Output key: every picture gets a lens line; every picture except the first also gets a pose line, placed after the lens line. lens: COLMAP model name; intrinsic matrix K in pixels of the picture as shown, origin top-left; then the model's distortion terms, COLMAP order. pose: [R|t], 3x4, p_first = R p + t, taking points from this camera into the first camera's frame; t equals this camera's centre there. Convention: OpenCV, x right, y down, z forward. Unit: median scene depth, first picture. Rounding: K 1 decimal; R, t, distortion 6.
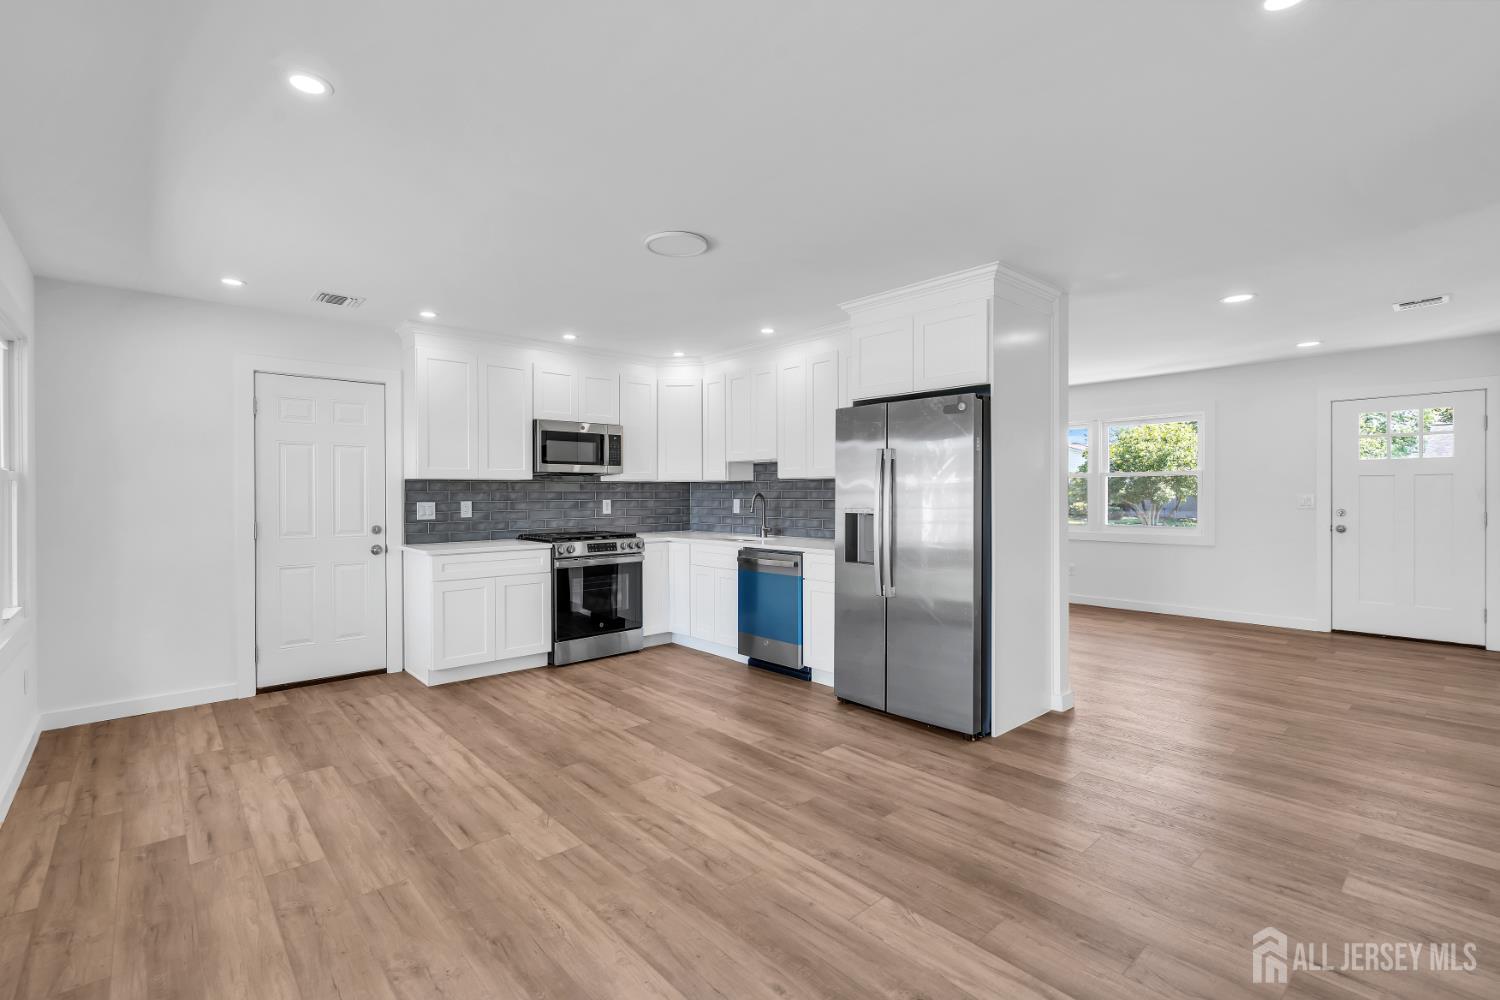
lens RADIAL K [[673.2, 0, 750.4], [0, 673.2, 506.6], [0, 0, 1]] dist [0.001088, 0.000153]
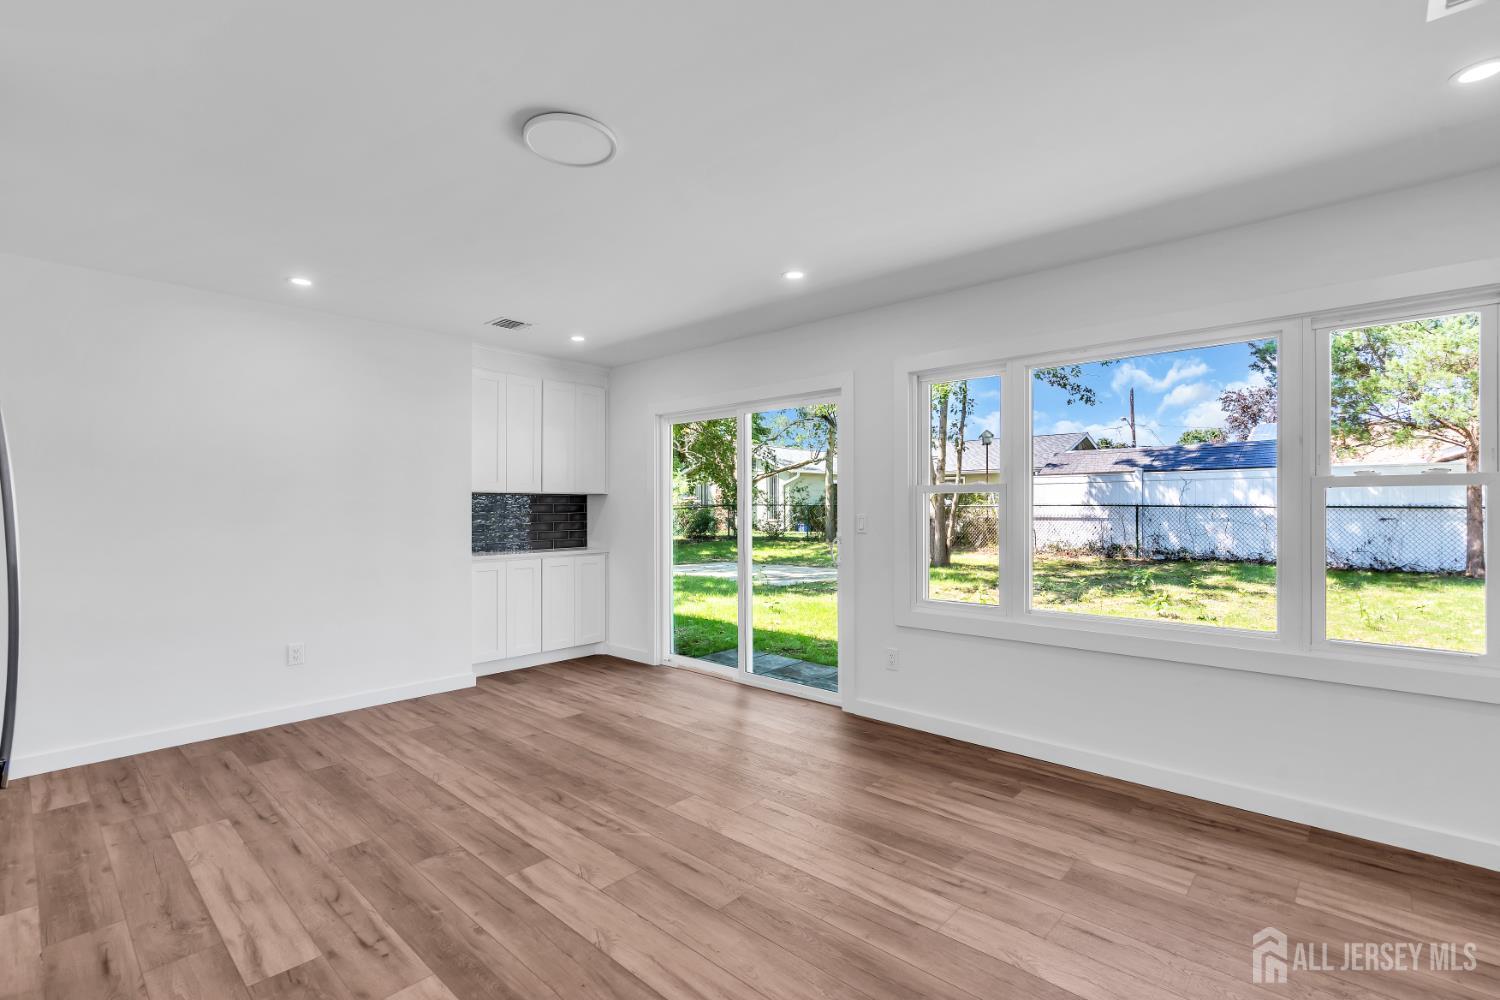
lens RADIAL K [[678.6, 0, 750.0], [0, 678.6, 500.0], [0, 0, 1]] dist [-0.001535, 0.000139]
pose [[-0.995070, 0.005299, -0.099032, -0.139931], [0.004463, 0.999953, 0.008654, -0.020383], [0.099073, 0.008169, -0.995047, 1.082235]]
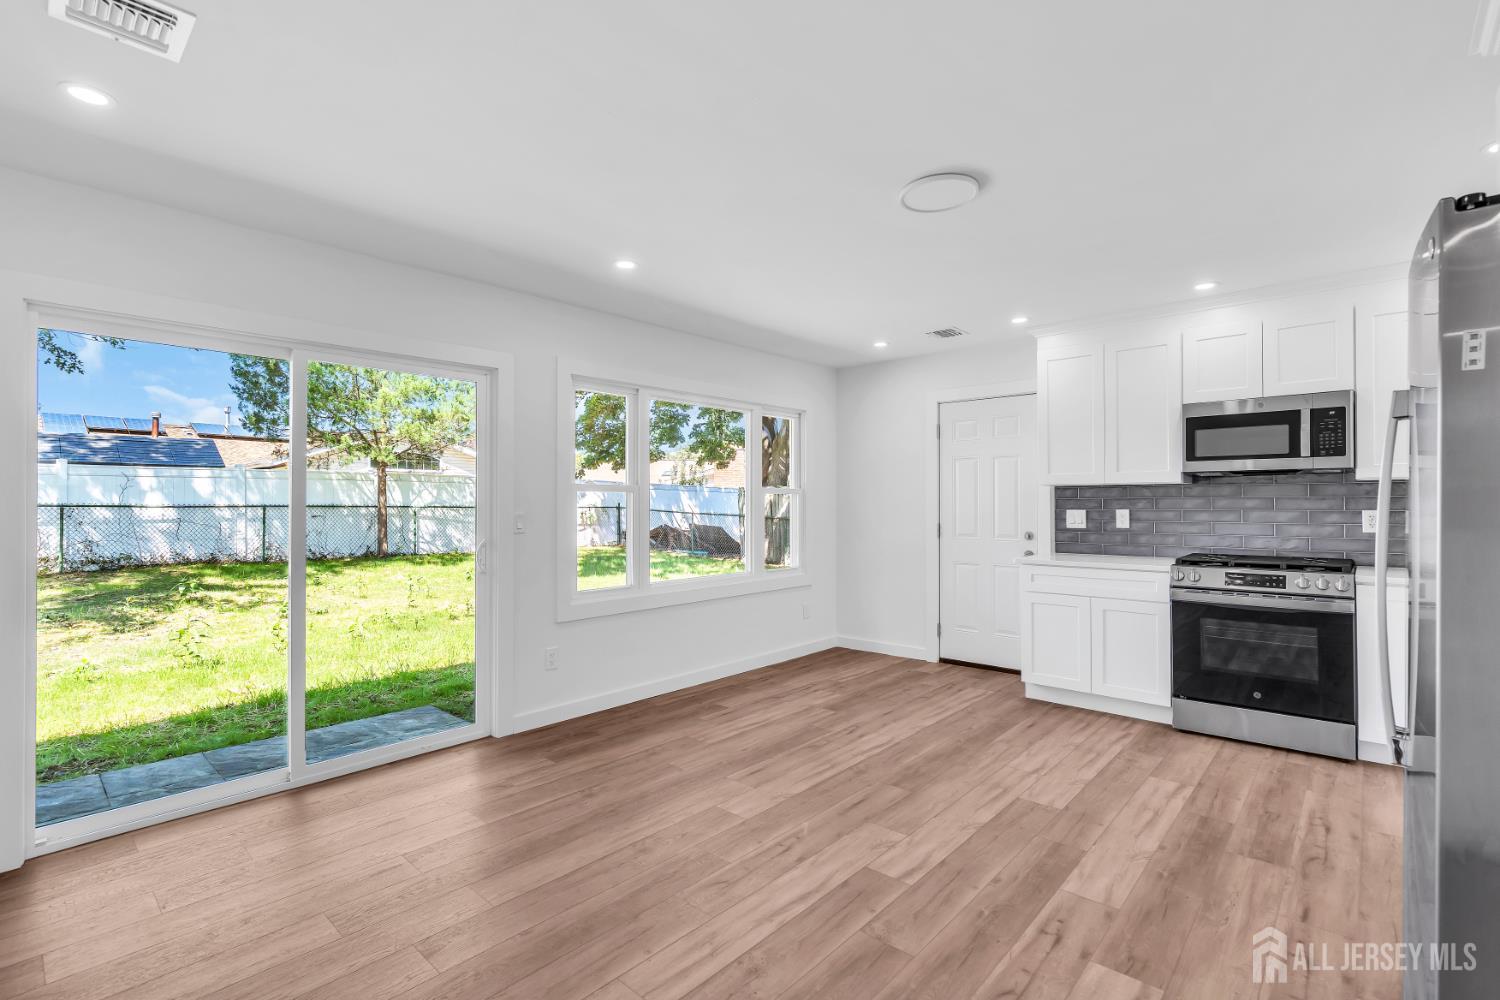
lens RADIAL K [[689.3, 0, 729.9], [0, 689.3, 496.5], [0, 0, 1]] dist [-0.003828, 0.000134]
pose [[0.091857, -0.007316, -0.995745, 0.437039], [-0.015527, 0.999841, -0.008779, -0.009252], [0.995651, 0.016268, 0.091729, 0.427989]]
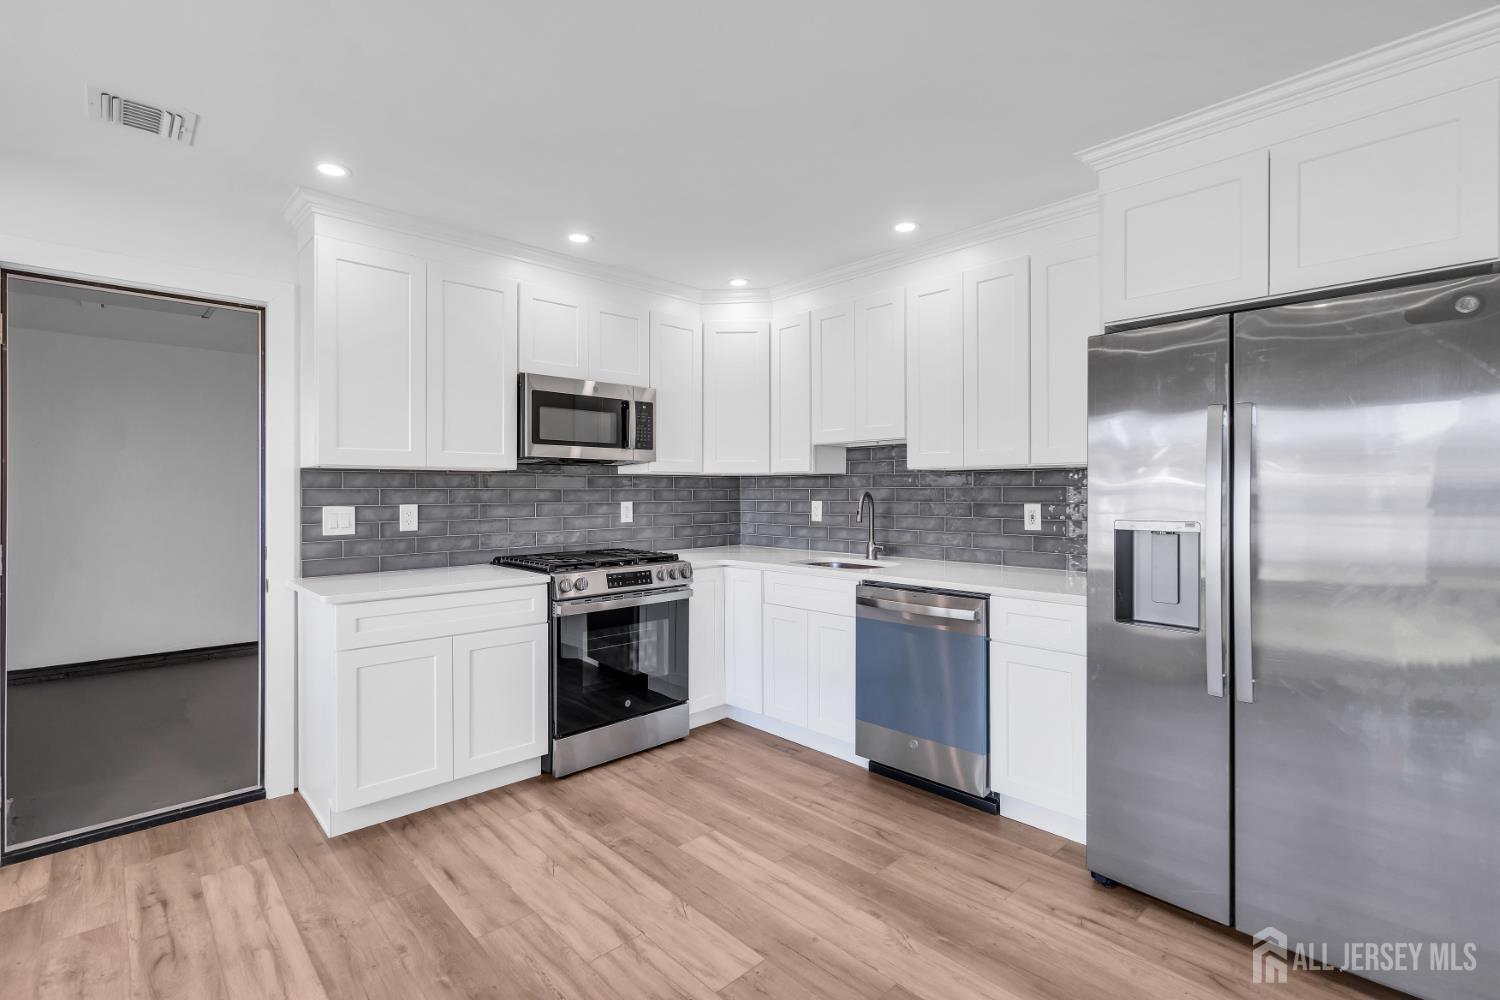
lens RADIAL K [[678.6, 0, 750.0], [0, 678.6, 500.0], [0, 0, 1]] dist [-0.001535, 0.000139]
pose [[0.999571, 0.001567, 0.029245, -0.132622], [-0.001342, 0.999969, -0.007709, -0.007941], [-0.029256, 0.007666, 0.999543, 0.384954]]
